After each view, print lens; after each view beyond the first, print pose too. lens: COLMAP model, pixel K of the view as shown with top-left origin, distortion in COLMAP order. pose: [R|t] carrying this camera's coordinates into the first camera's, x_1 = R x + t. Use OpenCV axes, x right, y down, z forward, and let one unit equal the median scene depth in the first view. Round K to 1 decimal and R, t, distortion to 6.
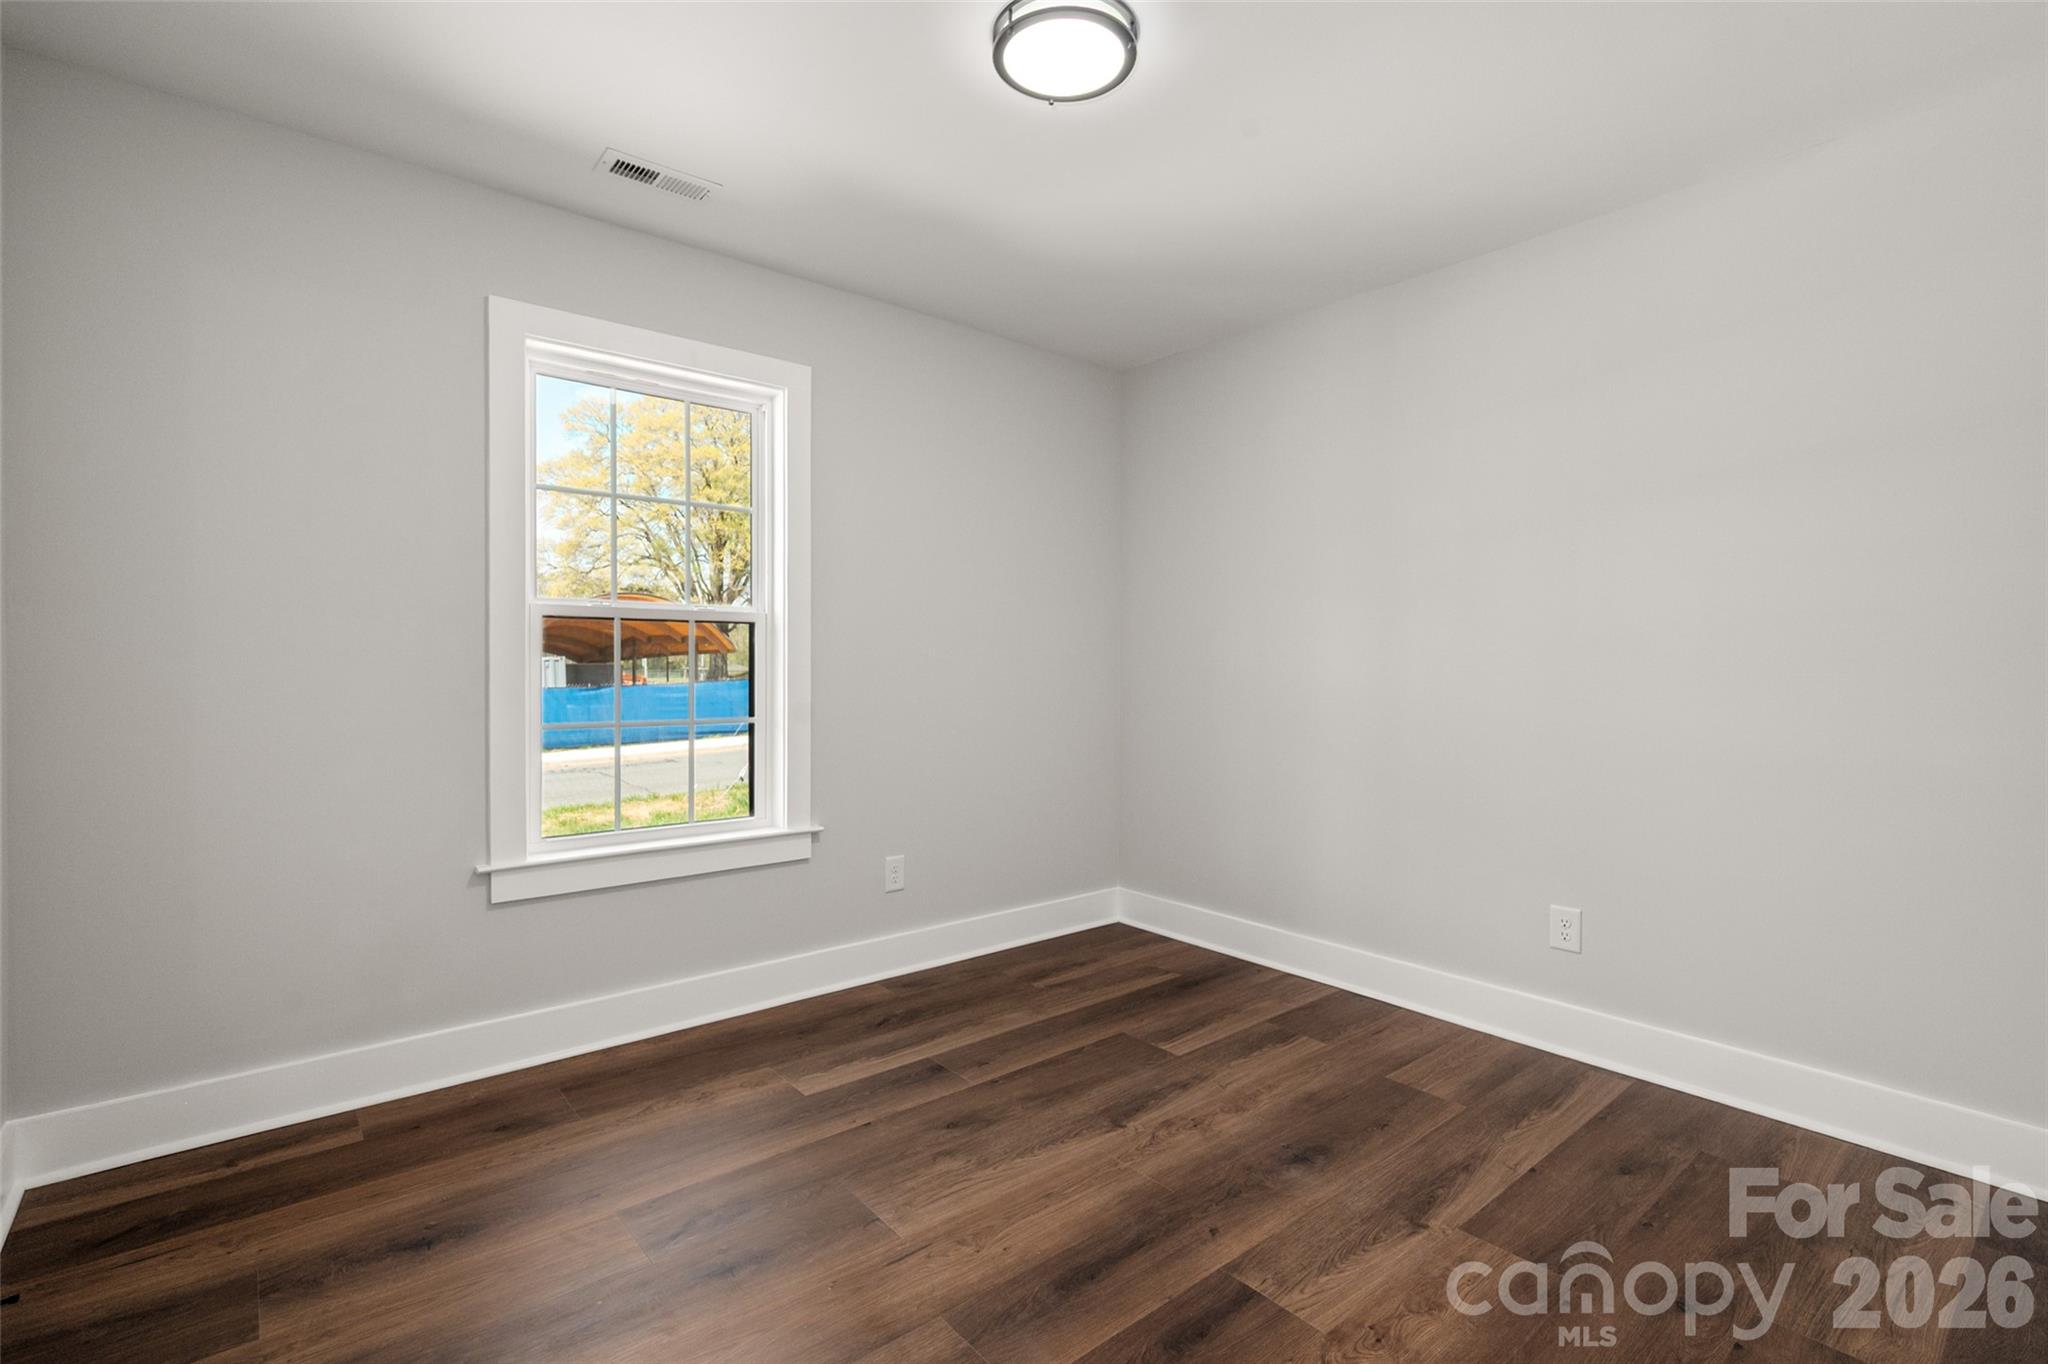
lens RADIAL K [[925.5, 0, 1028.5], [0, 925.5, 685.9], [0, 0, 1]] dist [-0.002697, 0.002513]
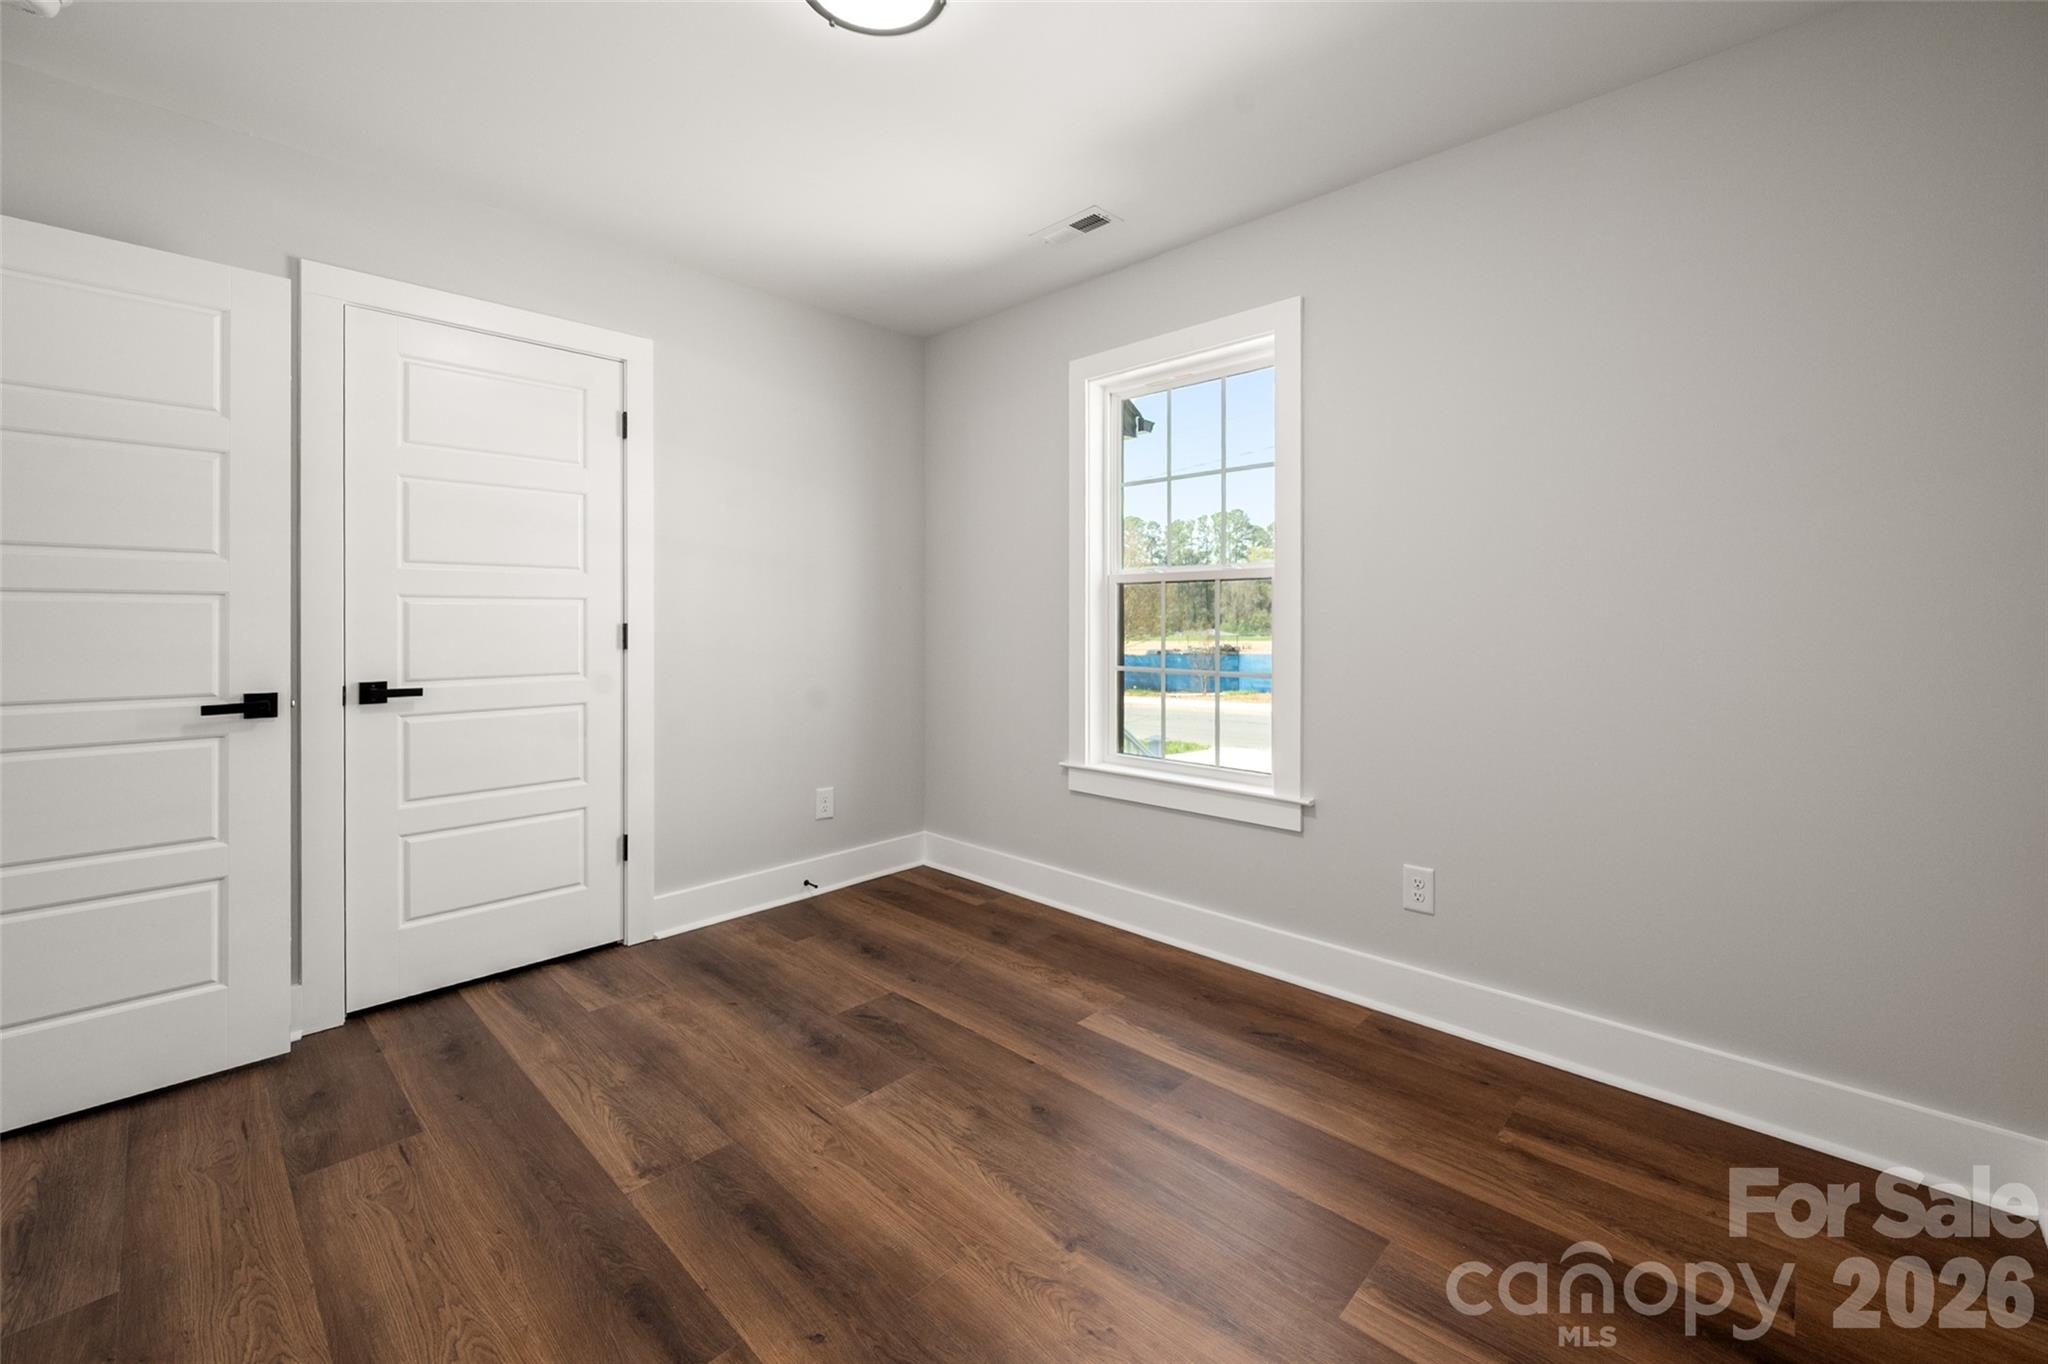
lens RADIAL K [[818.9, 0, 1023.7], [0, 818.9, 626.8], [0, 0, 1]] dist [0.003669, -0.000097]
pose [[0.126181, 0.005803, -0.991990, 0.669887], [-0.021083, 0.999773, 0.003167, -0.016524], [0.991783, 0.020515, 0.126275, 0.787746]]
